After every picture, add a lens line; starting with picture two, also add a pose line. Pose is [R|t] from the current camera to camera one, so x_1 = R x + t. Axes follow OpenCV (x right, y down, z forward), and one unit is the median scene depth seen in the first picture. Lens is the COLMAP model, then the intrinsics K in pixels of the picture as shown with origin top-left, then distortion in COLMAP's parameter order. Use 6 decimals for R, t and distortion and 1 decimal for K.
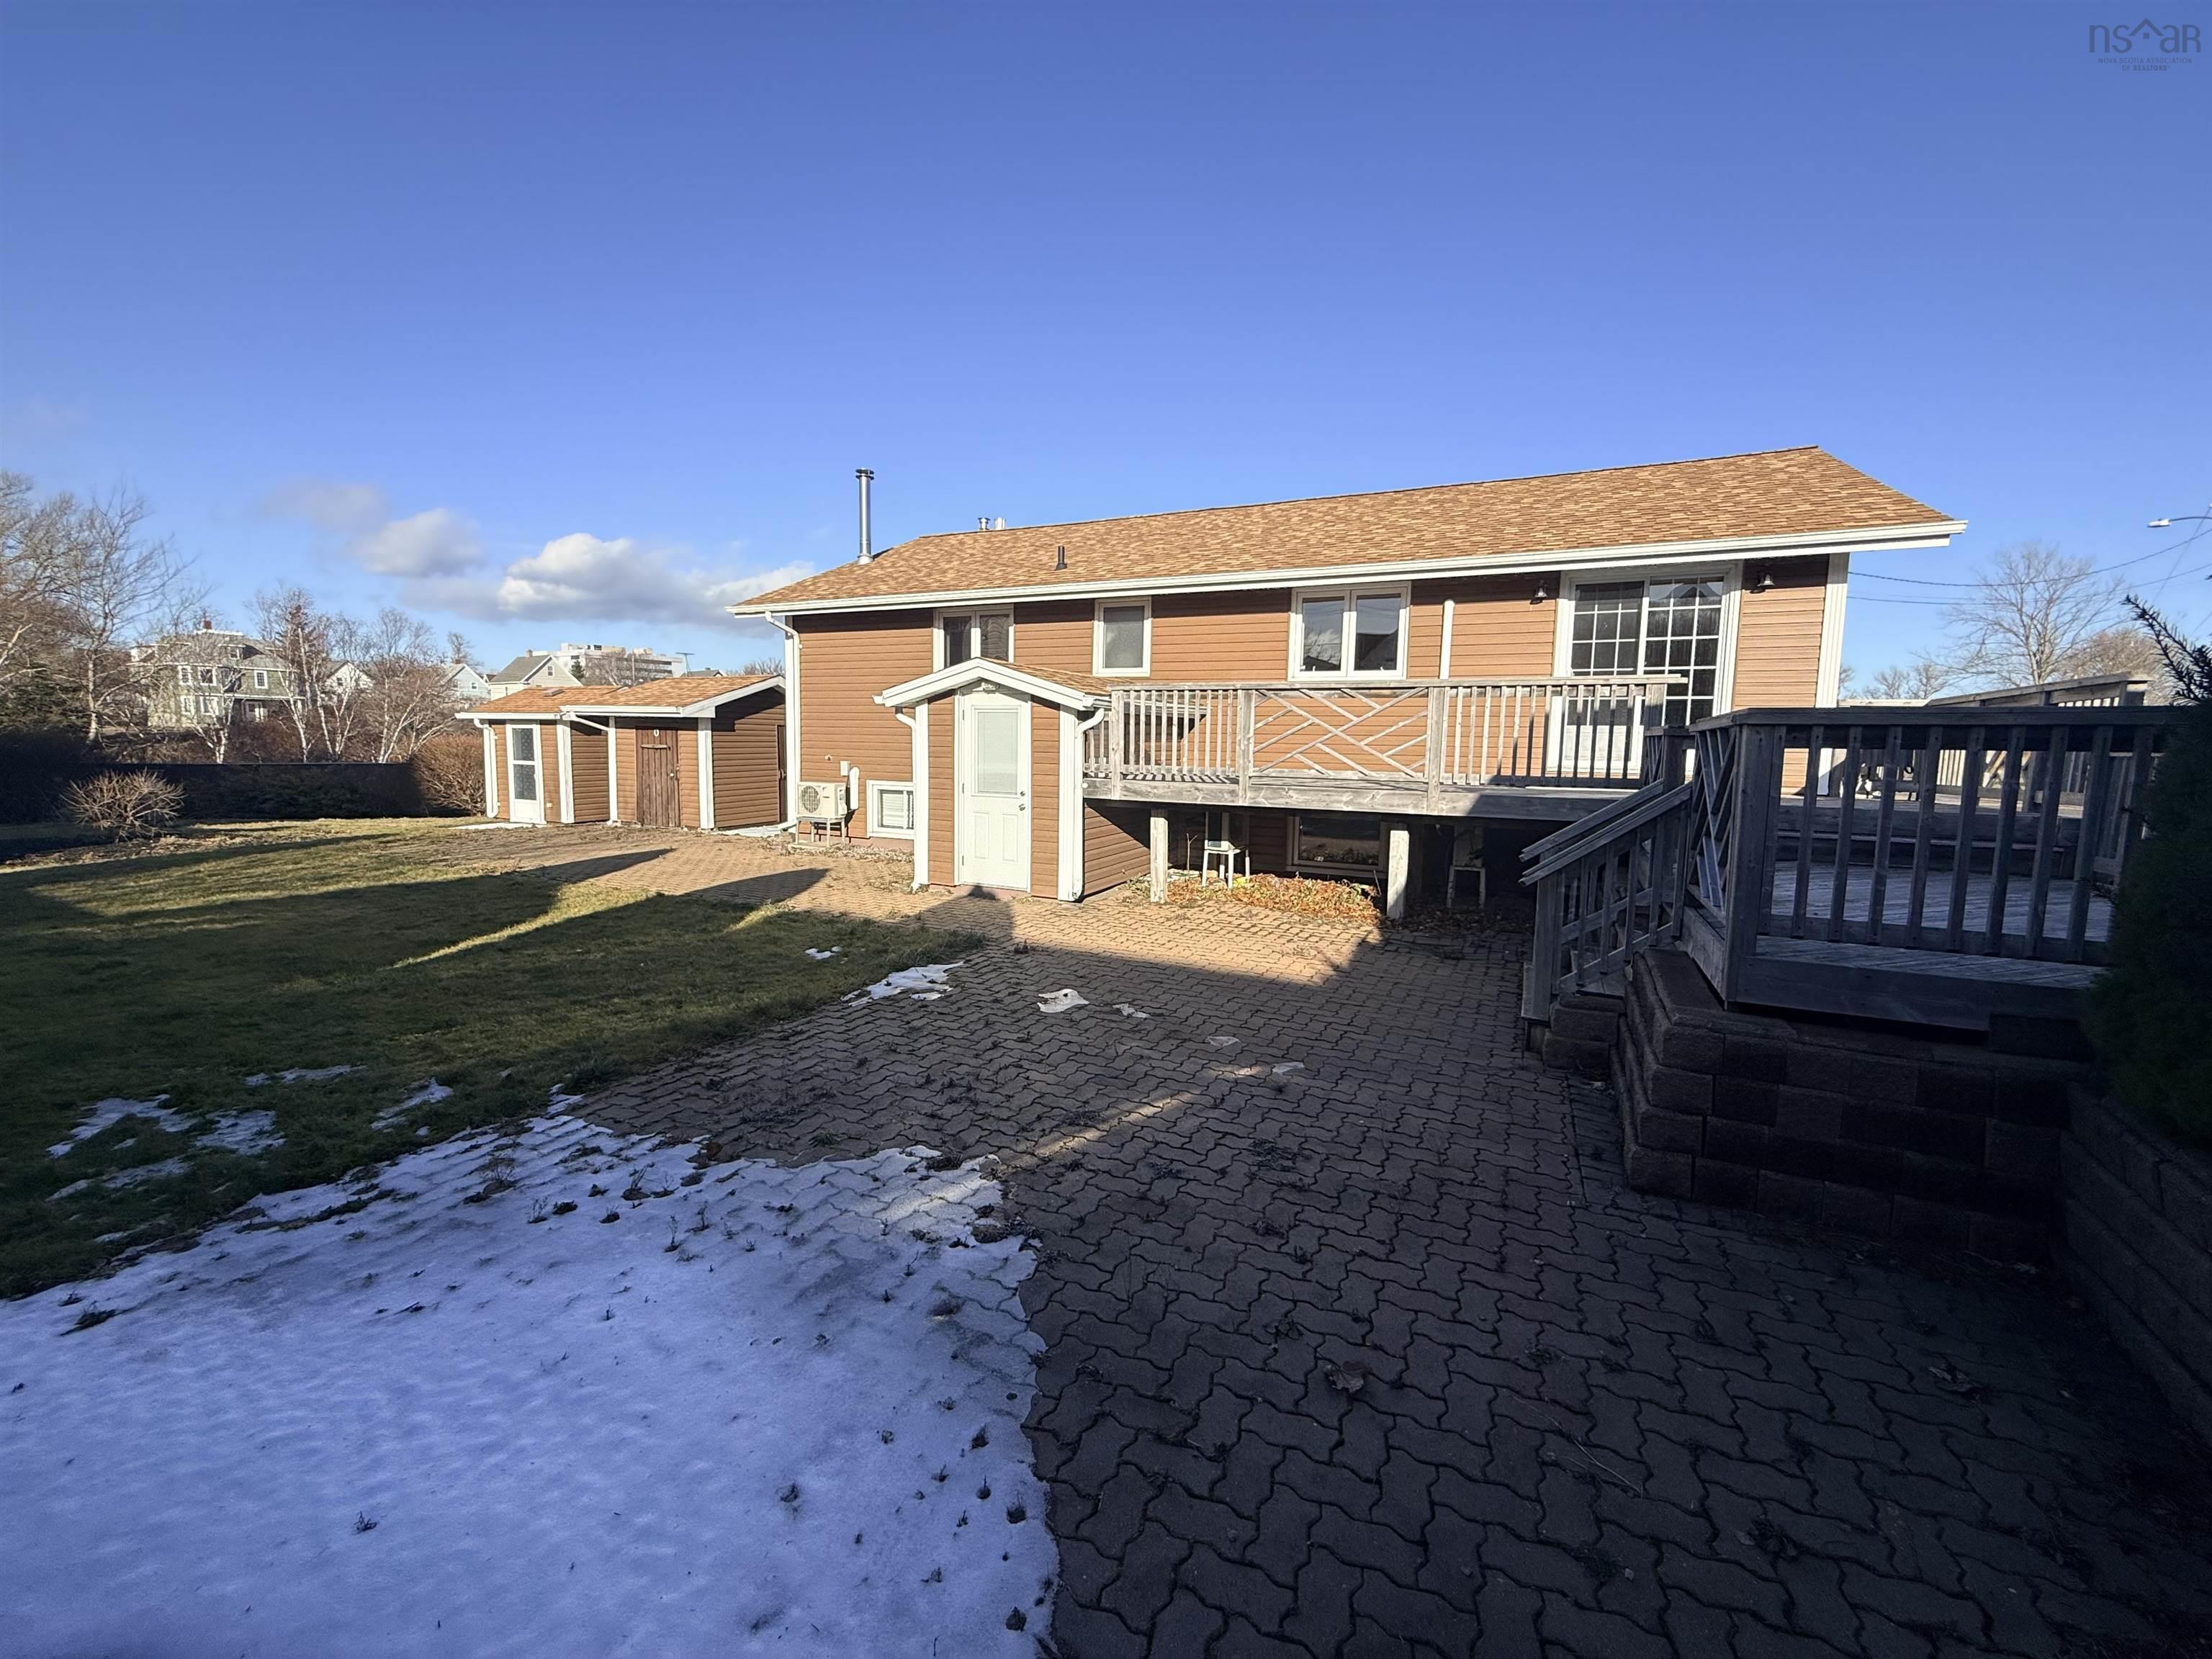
lens RADIAL K [[878.8, 0, 1106.0], [0, 878.8, 829.5], [0, 0, 1]] dist [-0.001229, -0.000036]
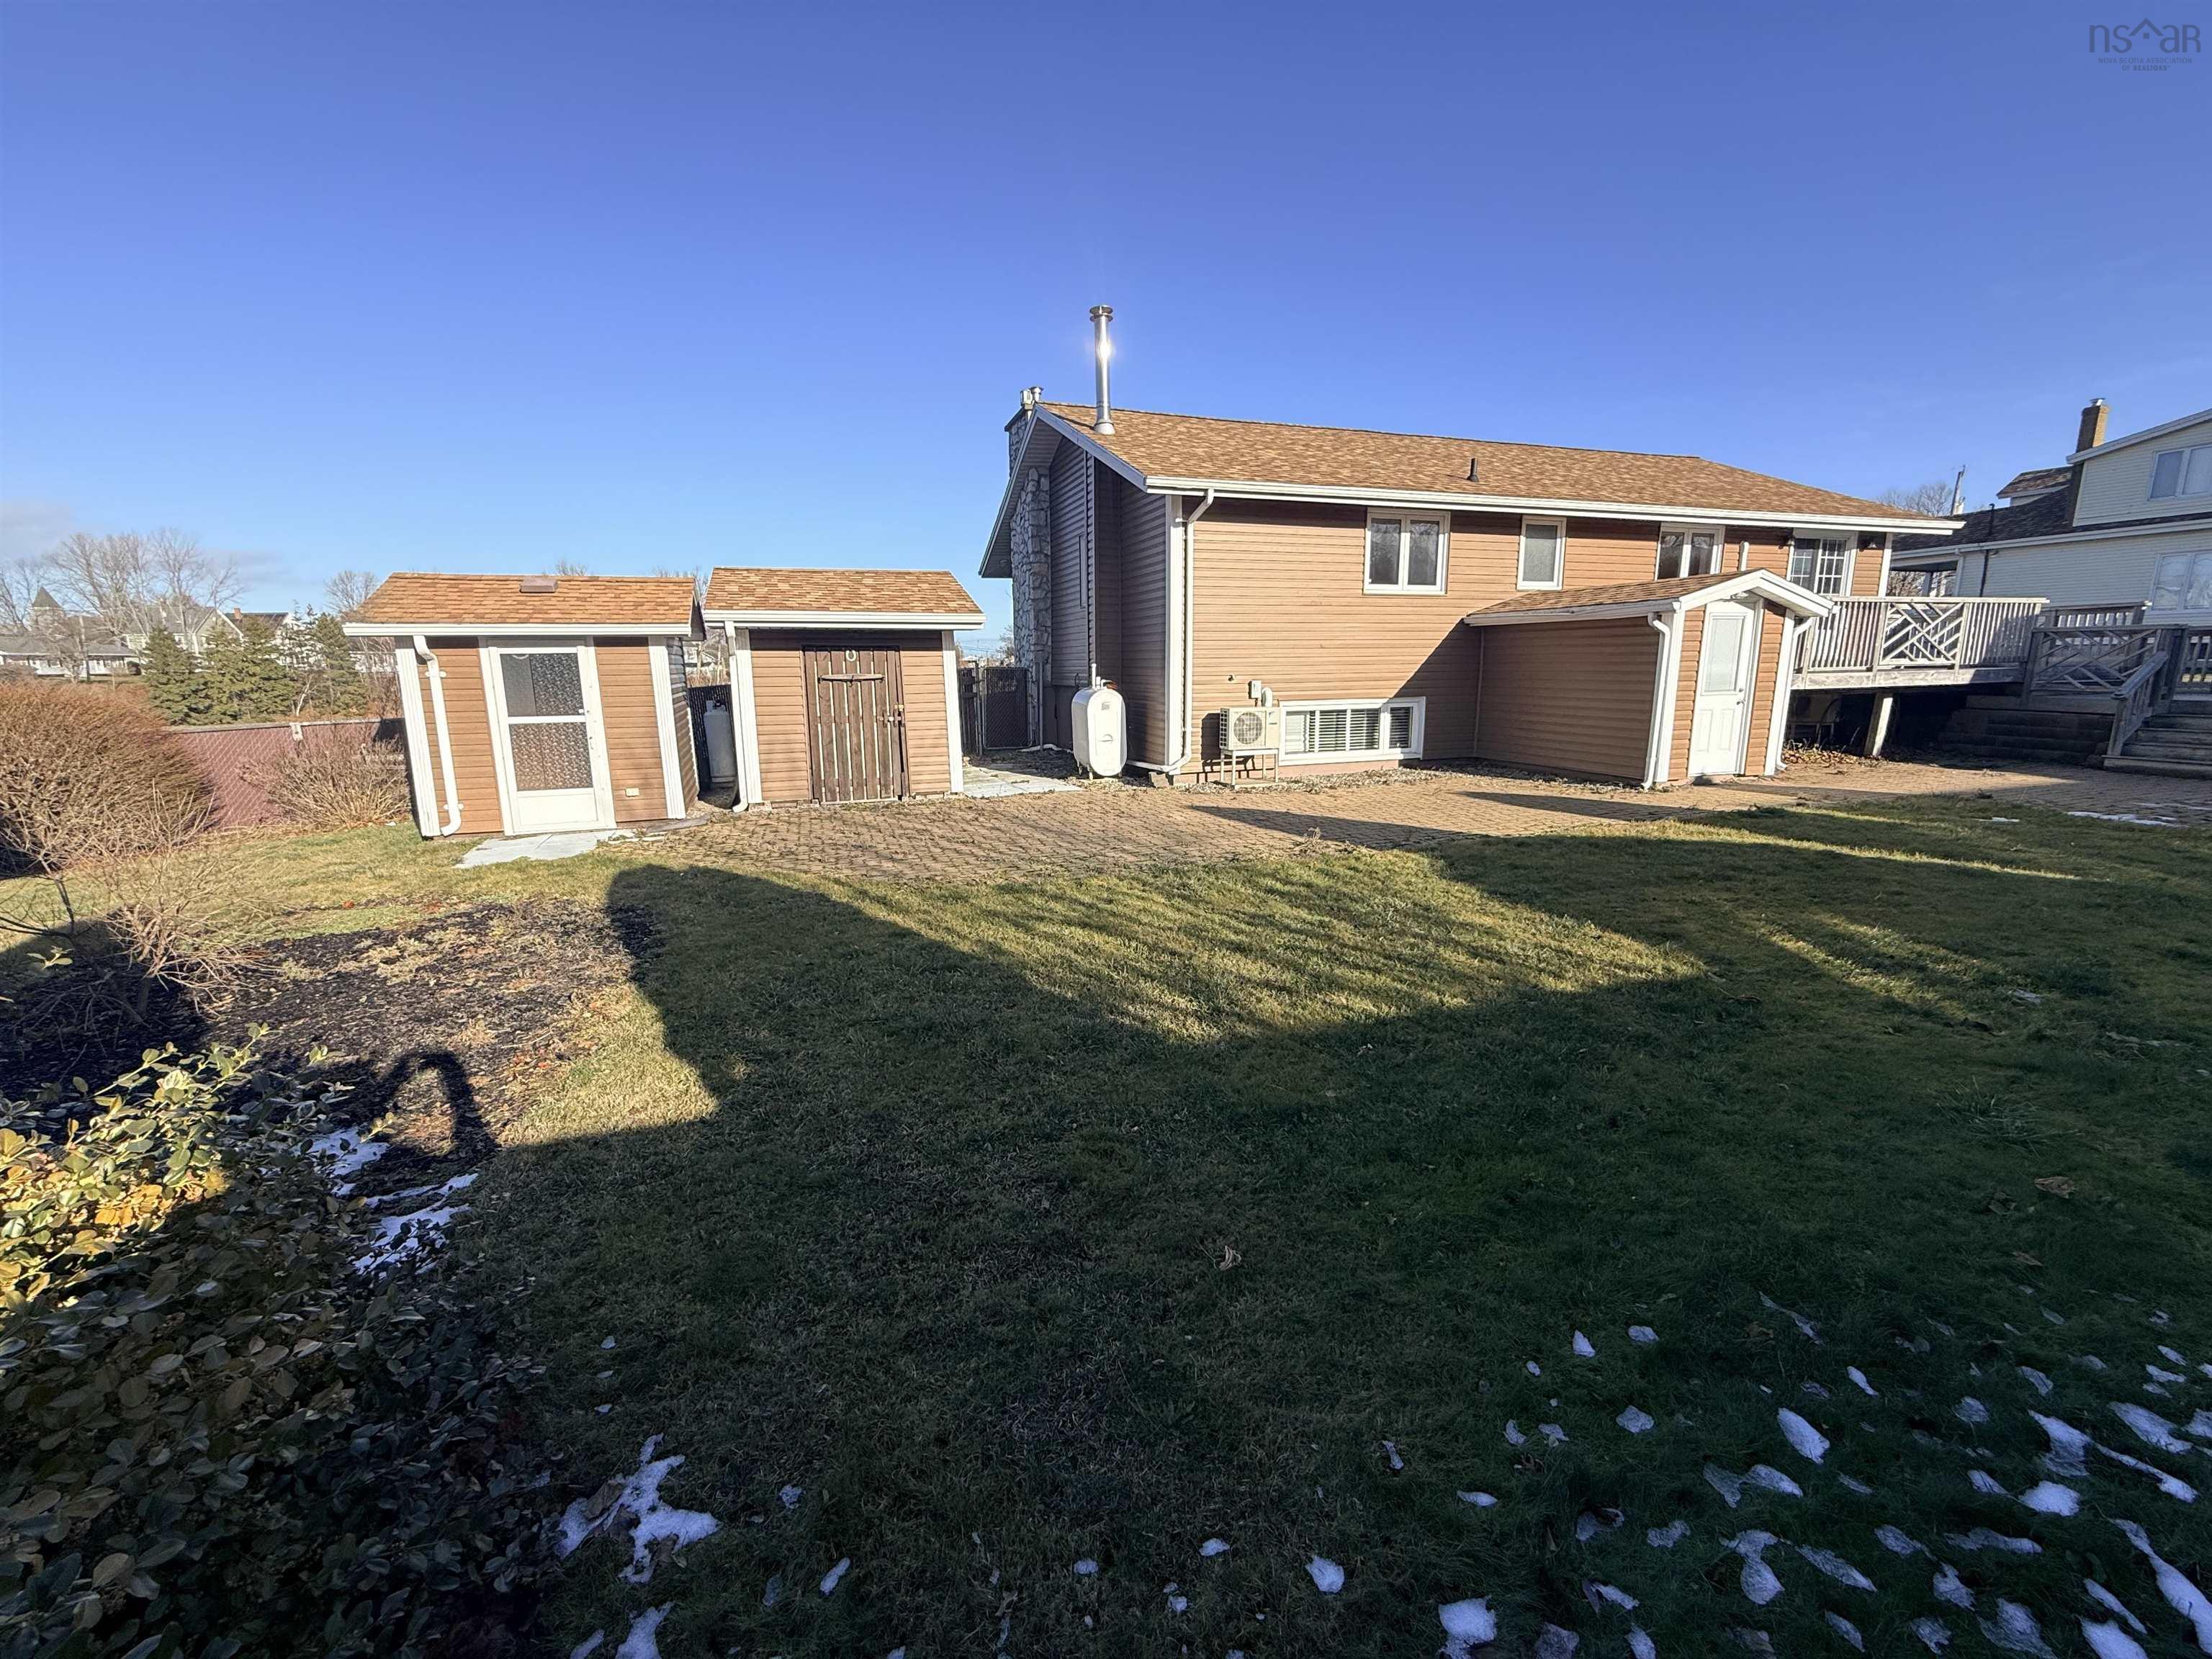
lens RADIAL K [[878.8, 0, 1106.0], [0, 878.8, 829.5], [0, 0, 1]] dist [-0.001229, -0.000036]
pose [[0.714521, -0.163999, 0.680120, -0.886299], [0.094239, 0.985839, 0.138712, -0.058276], [-0.693238, -0.035018, 0.719858, 0.425062]]
